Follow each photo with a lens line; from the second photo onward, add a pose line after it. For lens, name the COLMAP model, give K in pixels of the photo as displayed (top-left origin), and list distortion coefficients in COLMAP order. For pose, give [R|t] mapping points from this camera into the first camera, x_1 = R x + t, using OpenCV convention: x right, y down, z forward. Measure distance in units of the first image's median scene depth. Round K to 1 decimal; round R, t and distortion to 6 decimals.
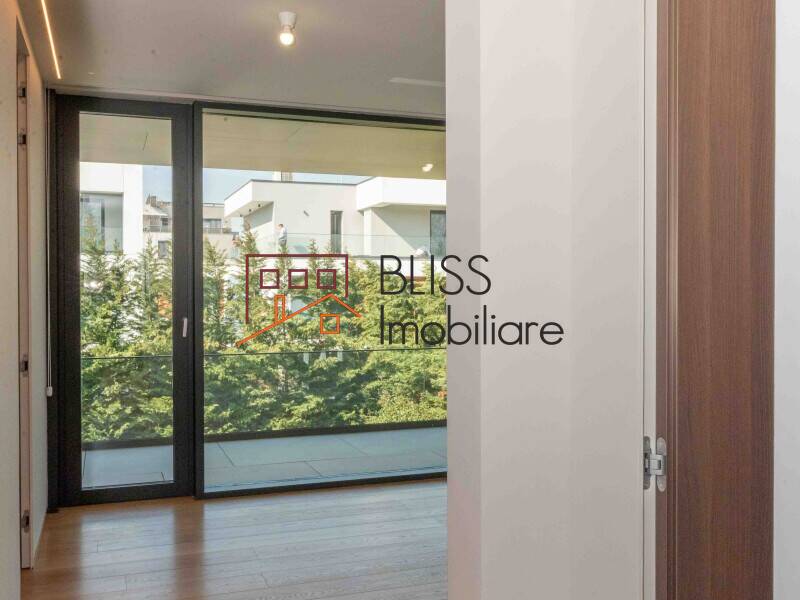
lens RADIAL K [[598.3, 0, 400.0], [0, 598.3, 300.0], [0, 0, 1]] dist [-0.003067, -0.005838]
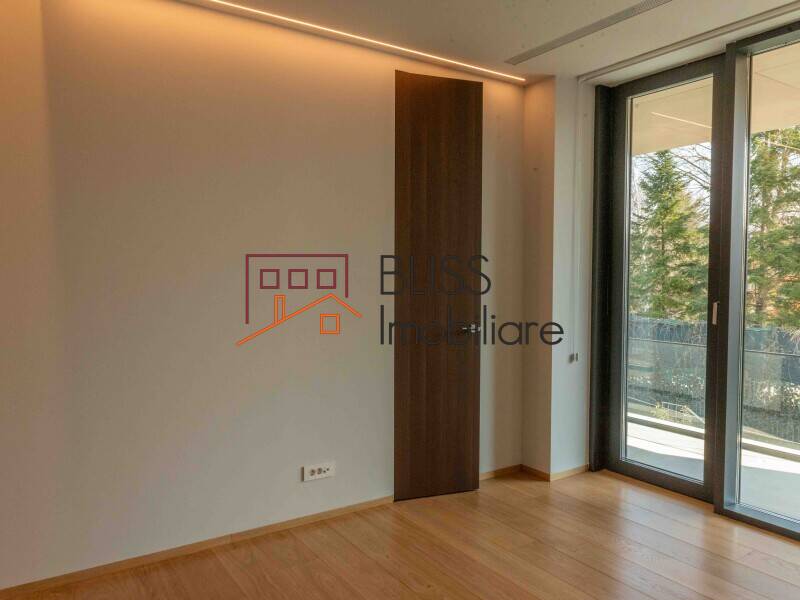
lens RADIAL K [[598.3, 0, 400.0], [0, 598.3, 300.0], [0, 0, 1]] dist [-0.003067, -0.005838]
pose [[0.295993, 0.042432, -0.954247, 0.335292], [-0.012753, 0.999099, 0.040471, -0.001227], [0.955105, 0.000190, 0.296267, 0.303640]]
